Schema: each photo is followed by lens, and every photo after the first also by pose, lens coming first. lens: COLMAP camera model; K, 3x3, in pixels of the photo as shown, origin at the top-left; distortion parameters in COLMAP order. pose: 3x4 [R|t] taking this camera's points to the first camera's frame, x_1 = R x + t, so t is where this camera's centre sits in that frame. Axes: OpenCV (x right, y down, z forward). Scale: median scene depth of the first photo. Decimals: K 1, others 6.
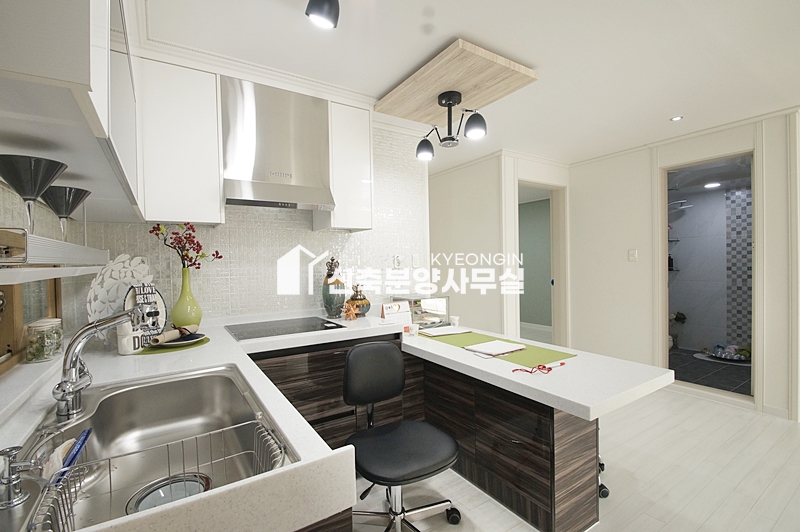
lens RADIAL K [[366.0, 0, 404.7], [0, 366.0, 266.5], [0, 0, 1]] dist [-0.004251, -0.000844]
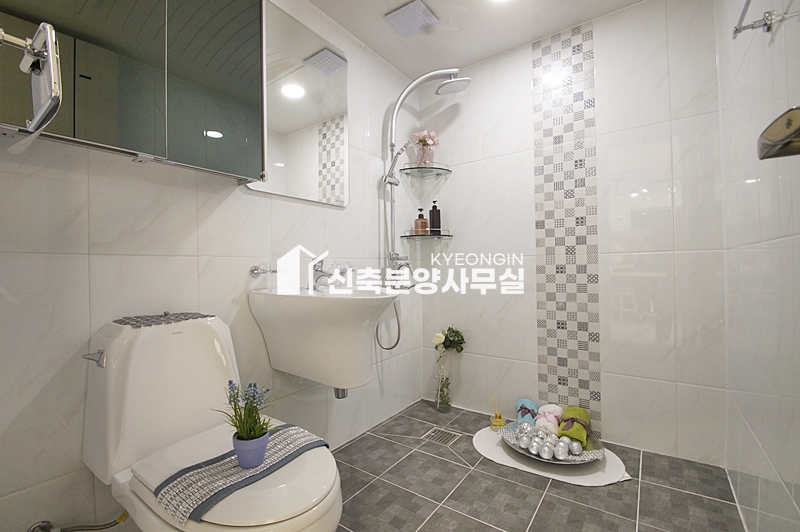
lens RADIAL K [[366.0, 0, 396.5], [0, 366.0, 265.4], [0, 0, 1]] dist [-0.004251, -0.000844]
pose [[0.920487, -0.004044, 0.390752, 0.568297], [0.010019, 0.999862, -0.013254, 0.058381], [-0.390645, 0.016115, 0.920400, 0.673911]]
